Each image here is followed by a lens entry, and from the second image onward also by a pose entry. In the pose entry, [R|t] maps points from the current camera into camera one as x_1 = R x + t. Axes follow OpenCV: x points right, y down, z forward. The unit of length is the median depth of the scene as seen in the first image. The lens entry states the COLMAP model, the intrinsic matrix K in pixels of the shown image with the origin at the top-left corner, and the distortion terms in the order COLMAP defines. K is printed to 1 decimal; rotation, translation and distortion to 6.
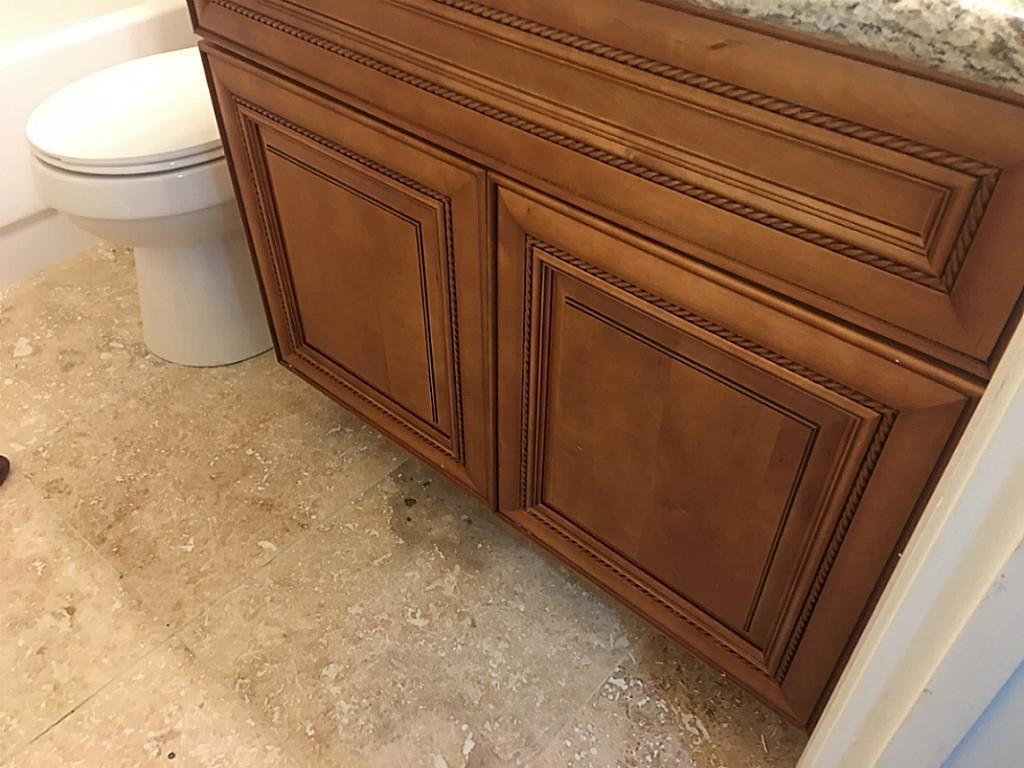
lens RADIAL K [[857.0, 0, 507.9], [0, 857.0, 374.3], [0, 0, 1]] dist [0.141827, -0.200844]
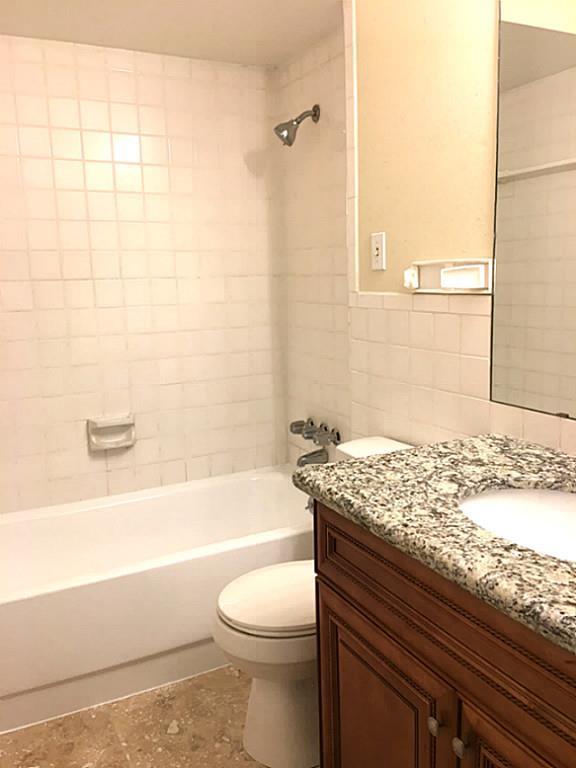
lens RADIAL K [[642.8, 0, 283.6], [0, 642.8, 382.0], [0, 0, 1]] dist [0.141827, -0.200844]
pose [[0.929324, 0.030513, -0.368002, 0.076188], [-0.223224, 0.840296, -0.494038, -0.015227], [0.294156, 0.541269, 0.787719, -0.305446]]
